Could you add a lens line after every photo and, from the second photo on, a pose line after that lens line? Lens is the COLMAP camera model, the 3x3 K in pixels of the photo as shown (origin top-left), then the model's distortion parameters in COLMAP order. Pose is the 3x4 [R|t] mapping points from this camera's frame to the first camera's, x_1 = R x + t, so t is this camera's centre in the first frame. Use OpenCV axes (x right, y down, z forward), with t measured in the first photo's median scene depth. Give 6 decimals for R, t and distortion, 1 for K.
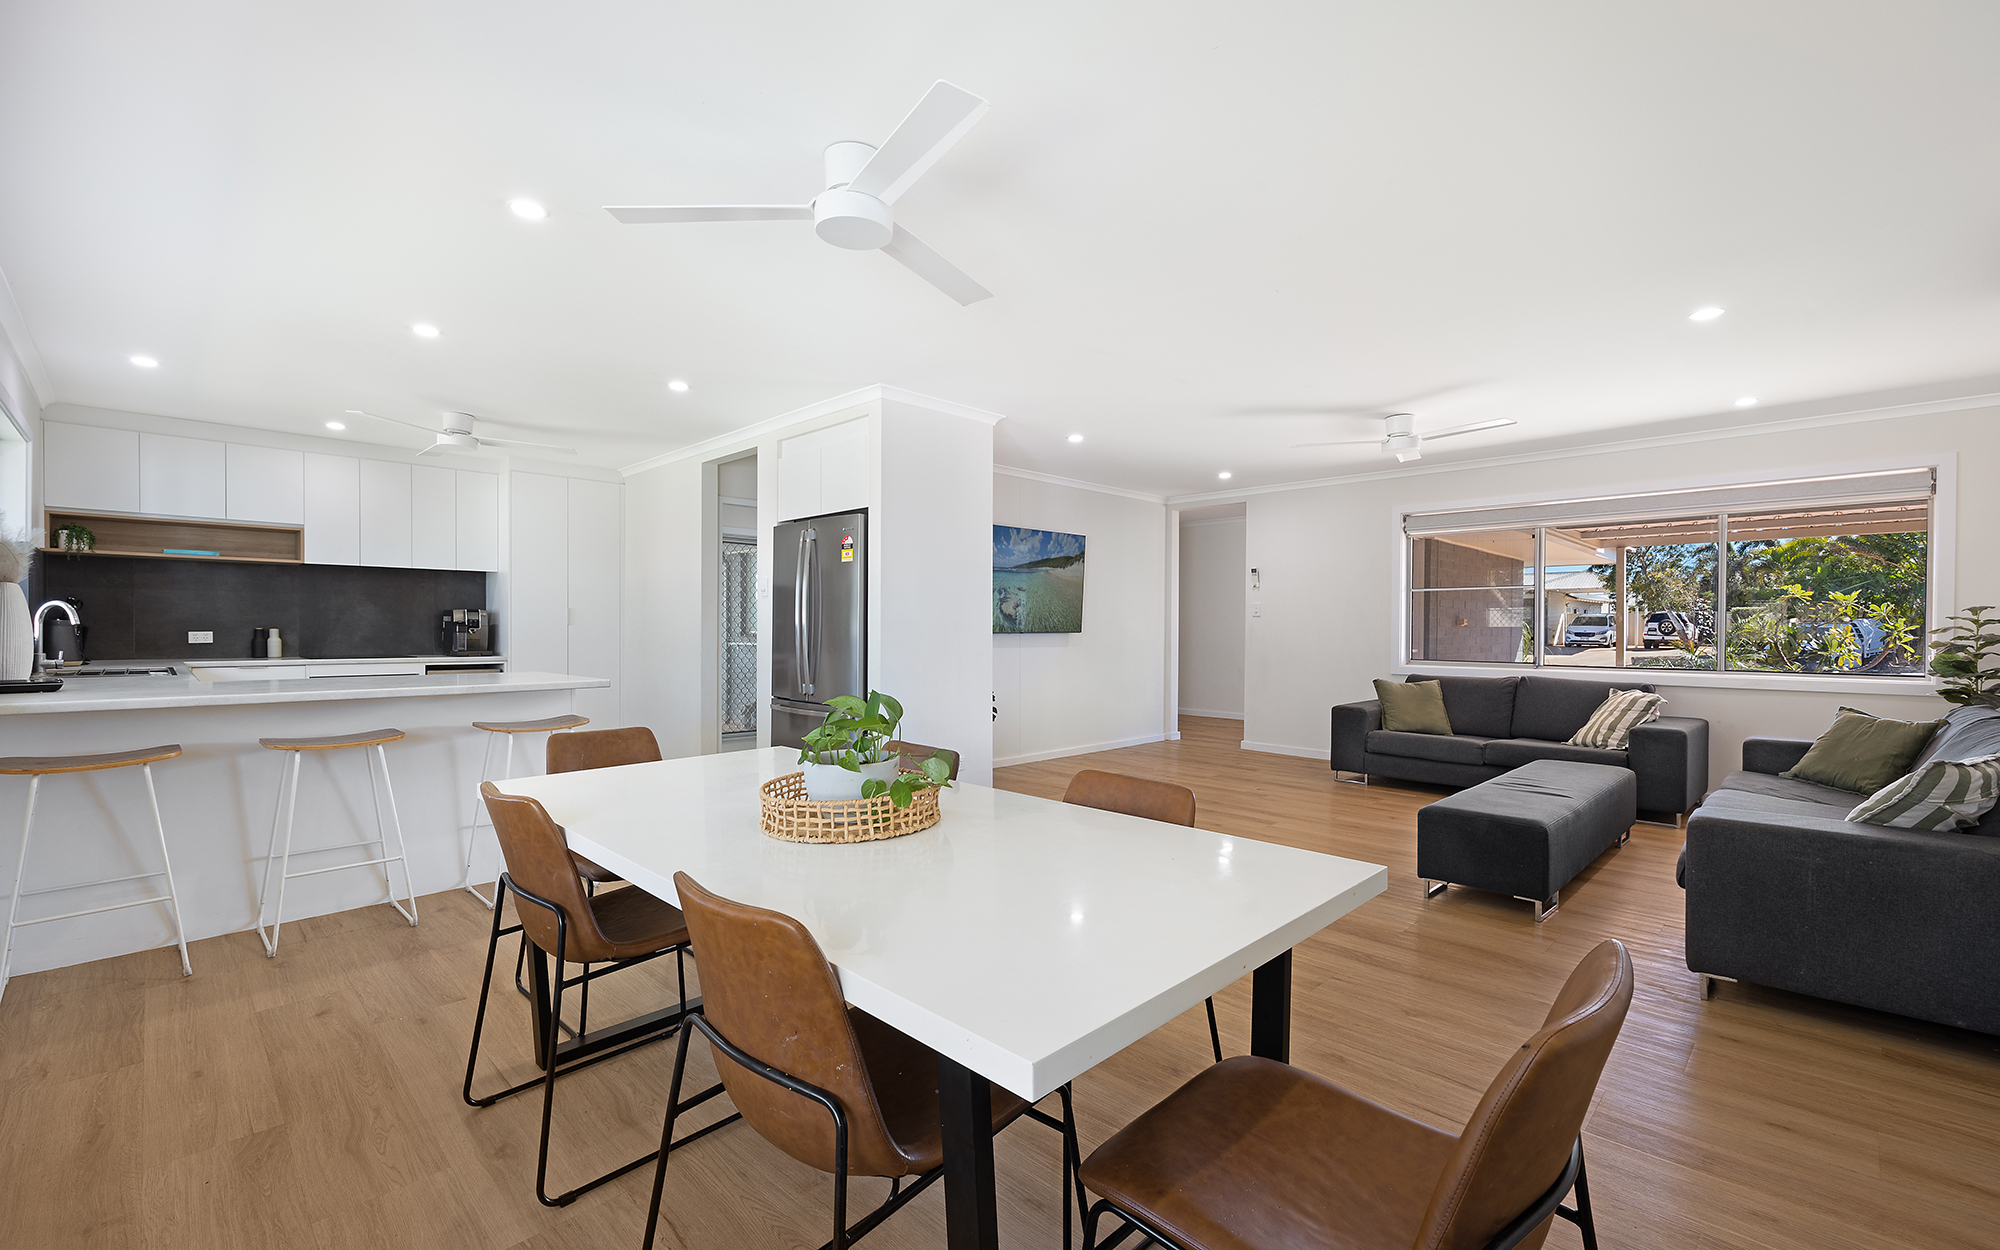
lens RADIAL K [[852.7, 0, 1000.0], [0, 852.7, 625.0], [0, 0, 1]] dist [0.019912, 0.000046]
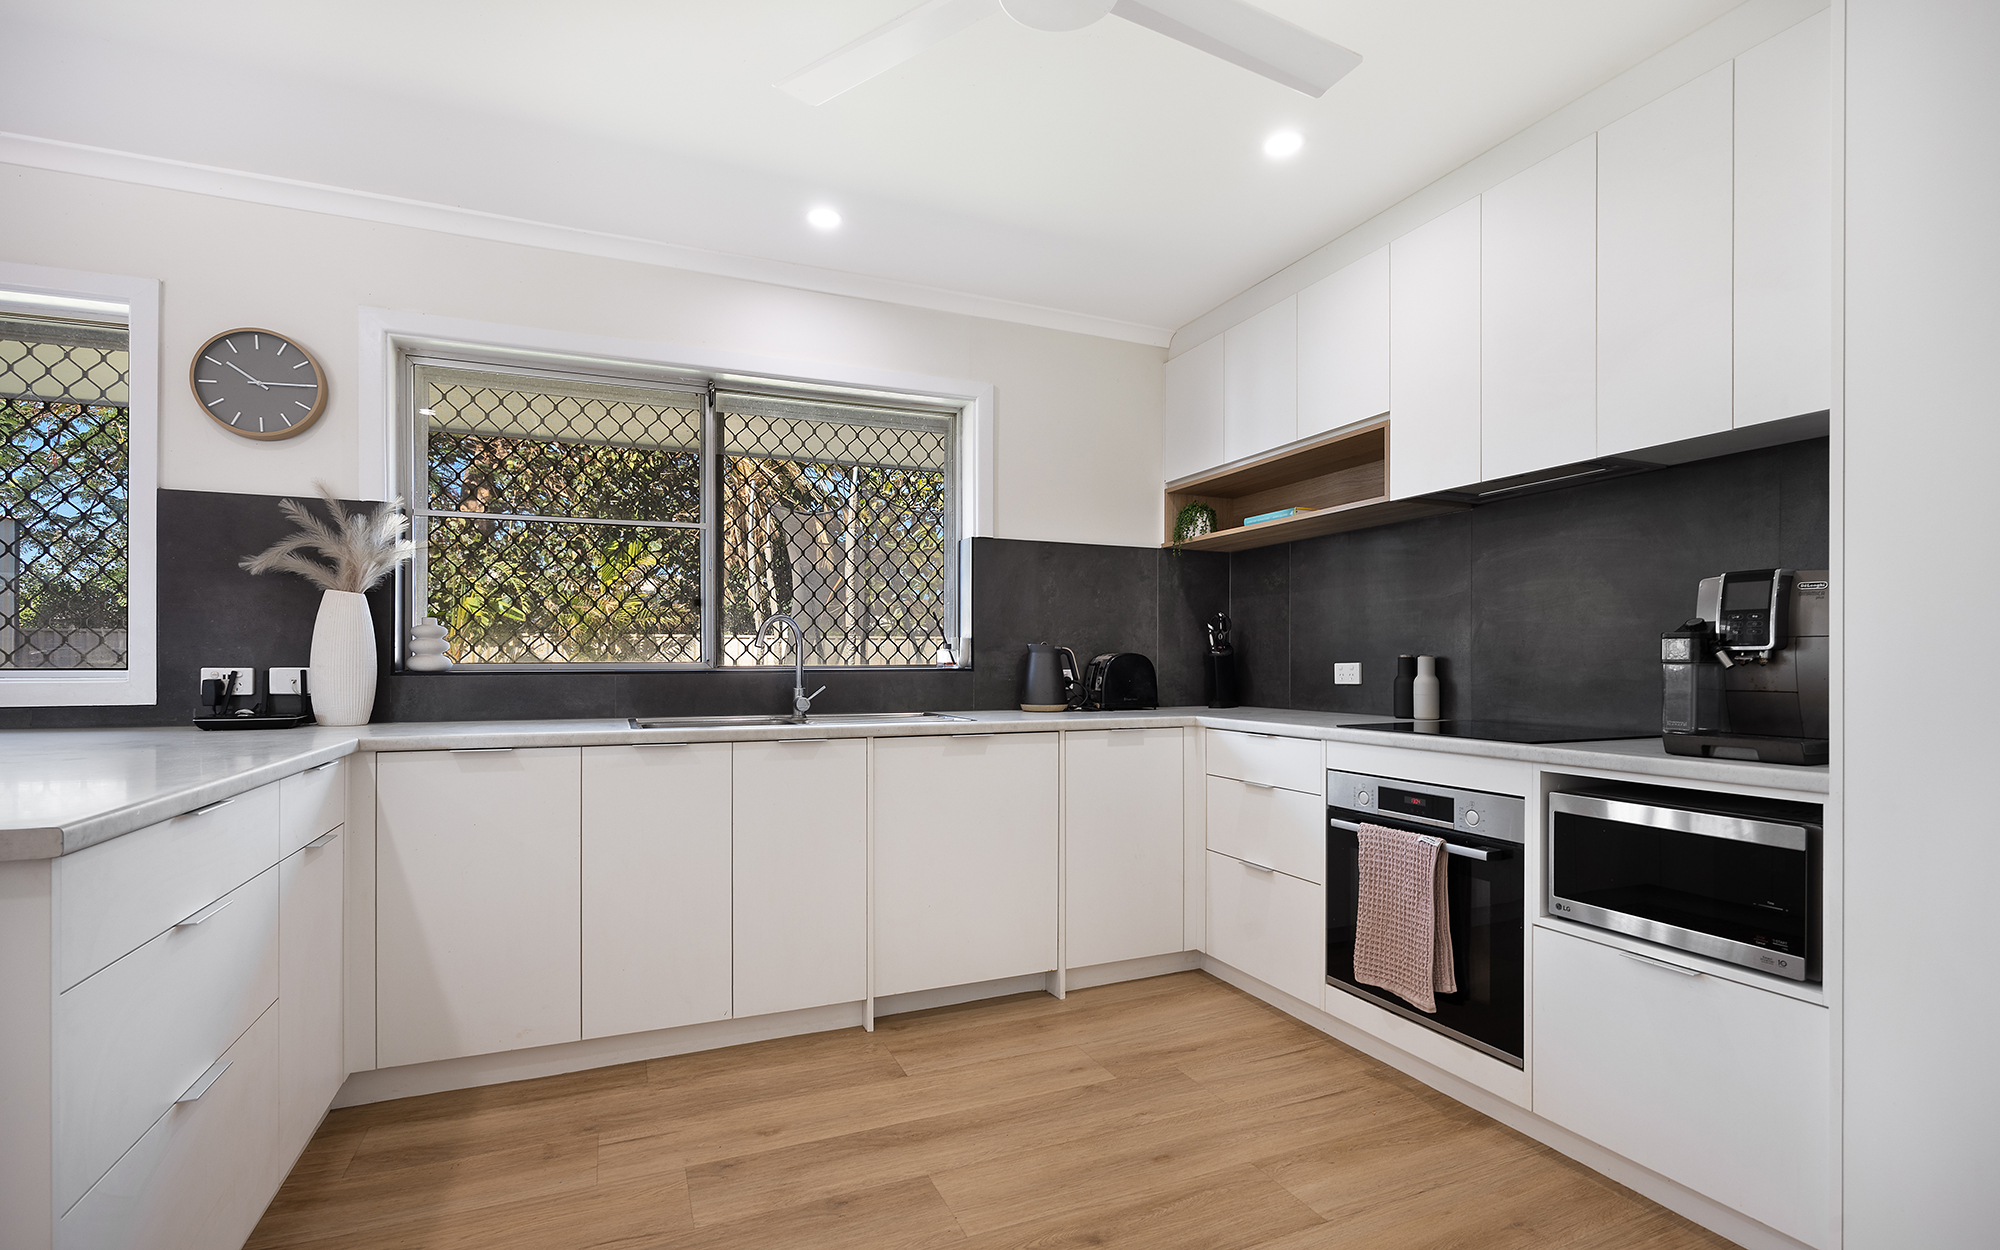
lens RADIAL K [[913.0, 0, 1005.3], [0, 913.0, 664.8], [0, 0, 1]] dist [-0.009323, -0.000089]
pose [[-0.374399, -0.006428, -0.927246, -0.314098], [0.000263, 0.999975, -0.007038, 0.012274], [0.927268, -0.002879, -0.374388, 0.984887]]
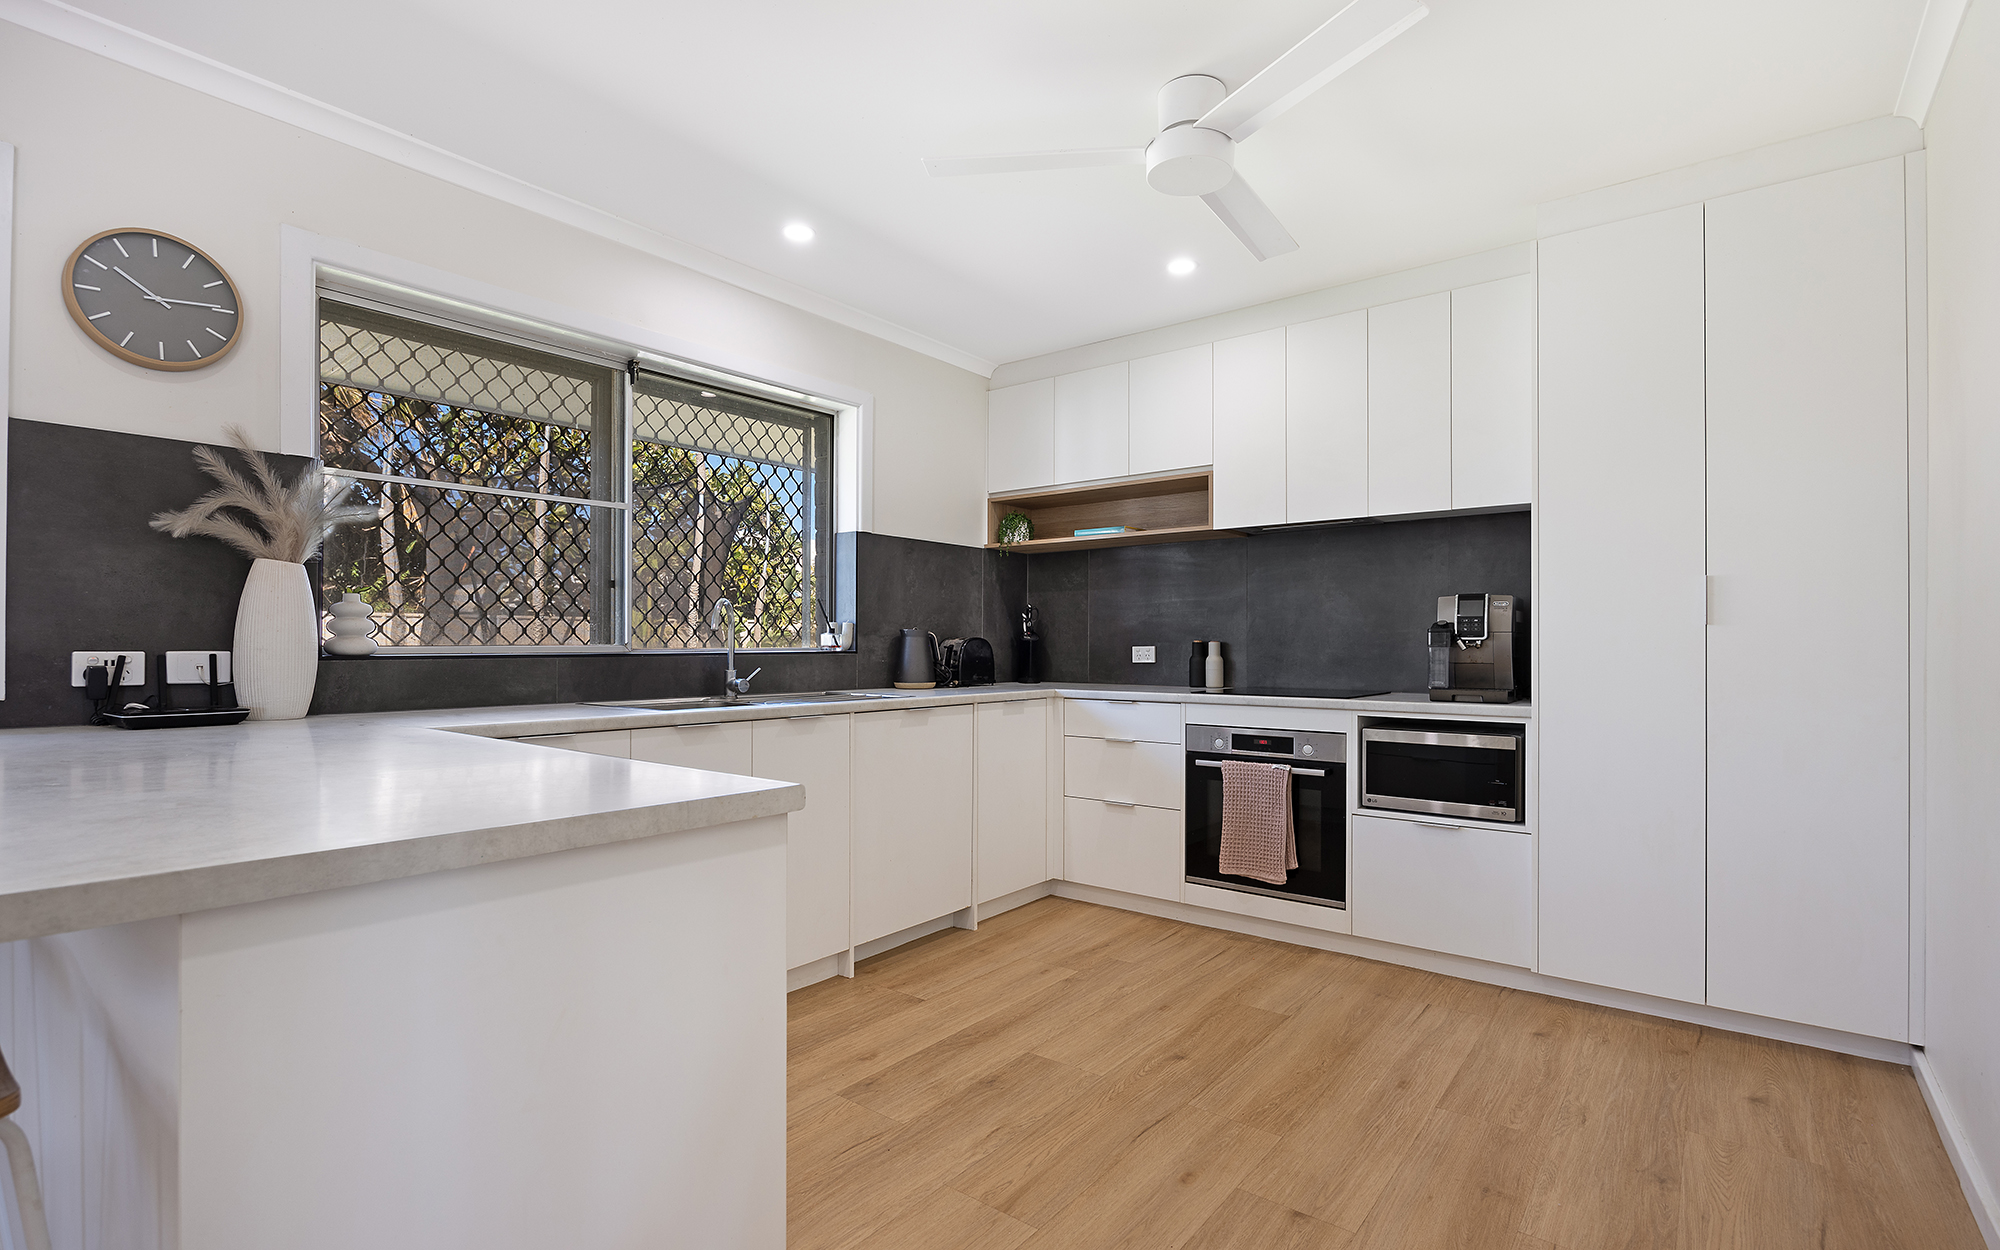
lens RADIAL K [[928.8, 0, 1001.5], [0, 928.8, 644.3], [0, 0, 1]] dist [-0.001596, -0.000302]
pose [[0.117591, -0.009511, -0.993017, -0.190041], [0.003175, 0.999953, -0.009202, 0.012173], [0.993057, -0.002071, 0.117616, 0.775624]]
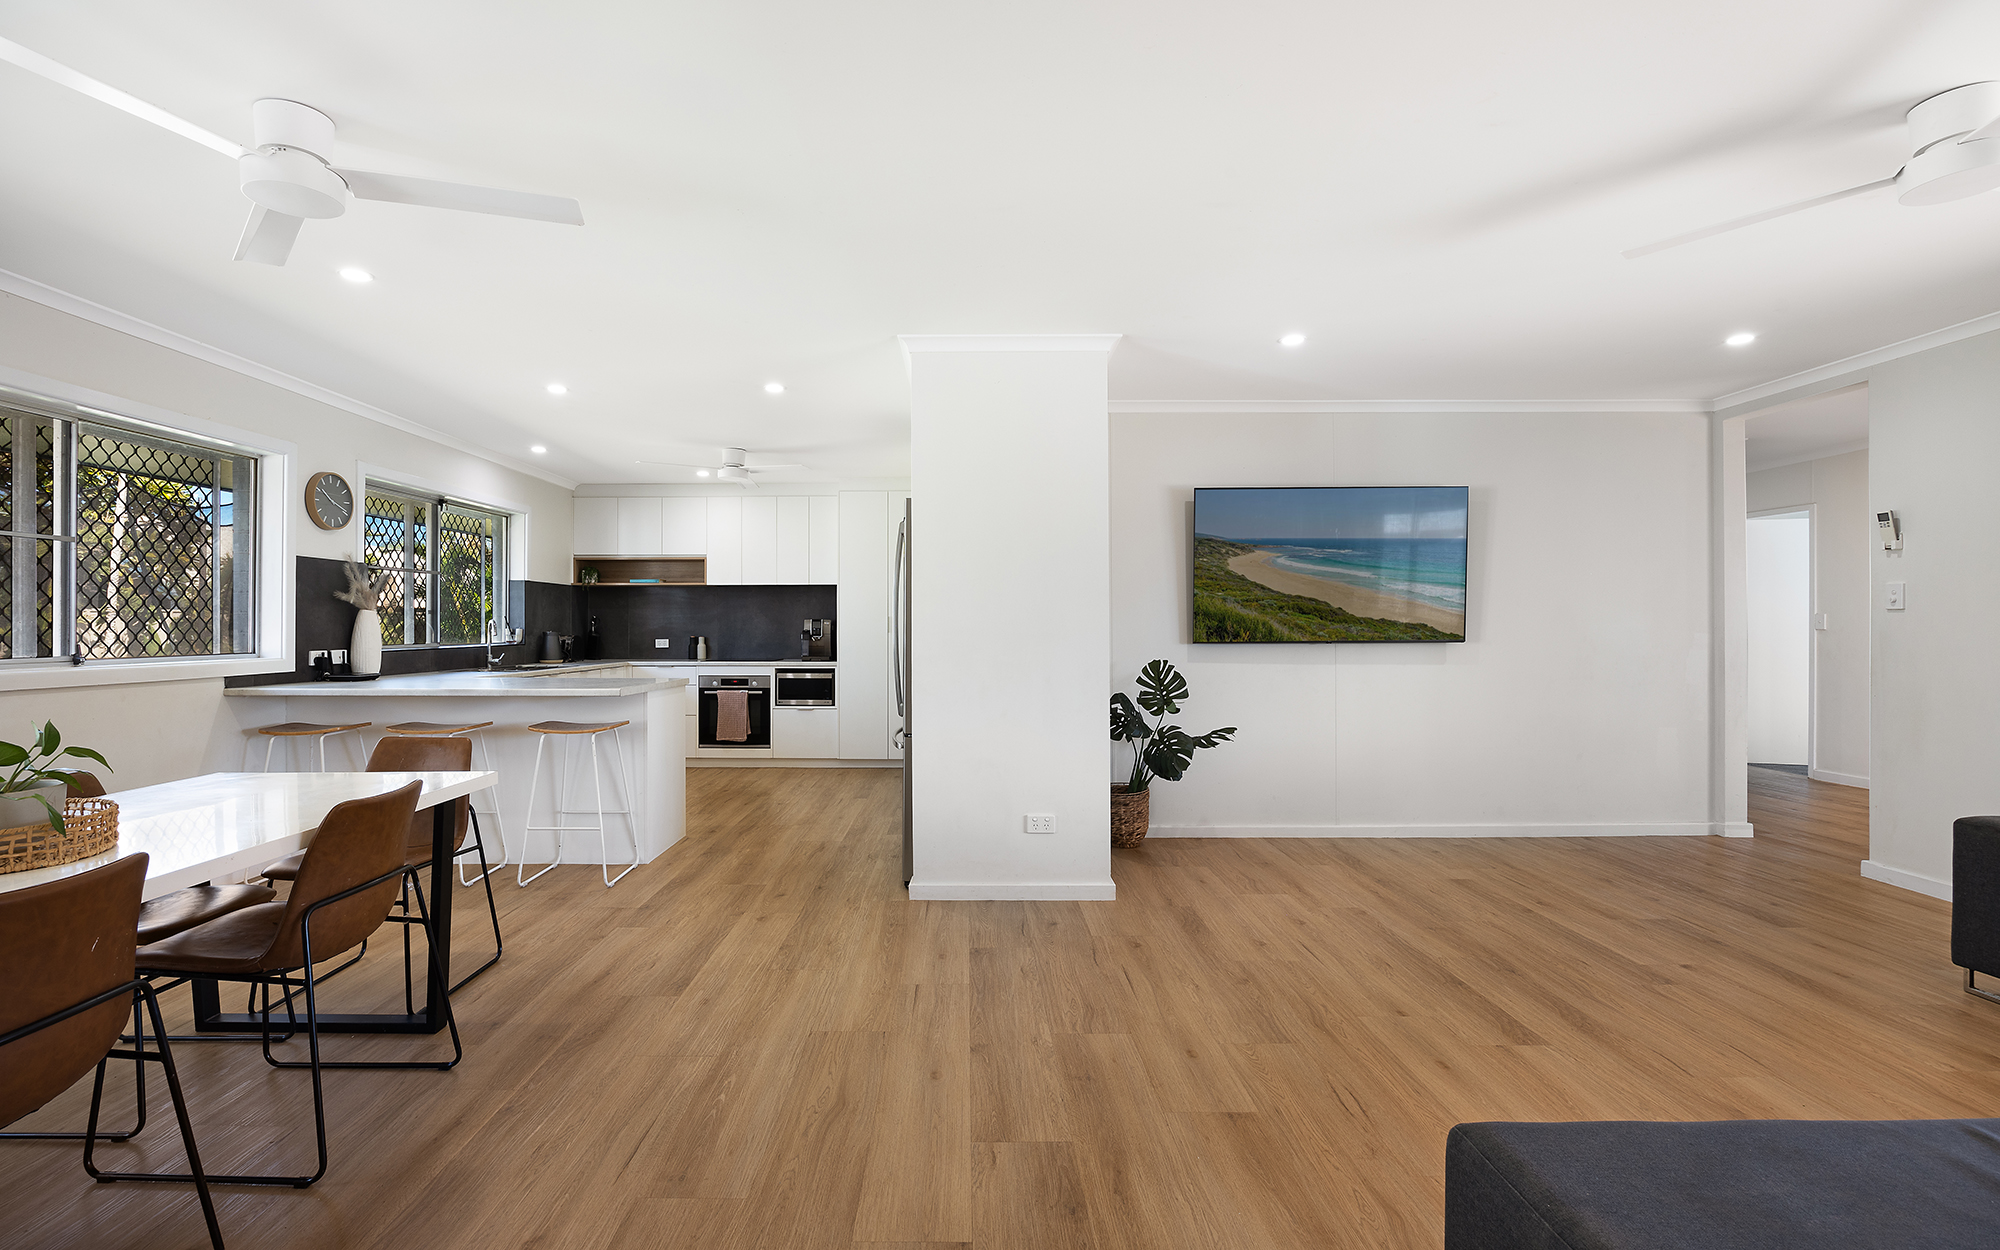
lens RADIAL K [[902.0, 0, 947.1], [0, 902.0, 628.8], [0, 0, 1]] dist [-0.002637, -0.000081]
pose [[0.694505, -0.005544, -0.719467, 0.387134], [0.007418, 0.999972, -0.000545, -0.004079], [0.719450, -0.004958, 0.694527, 0.333190]]
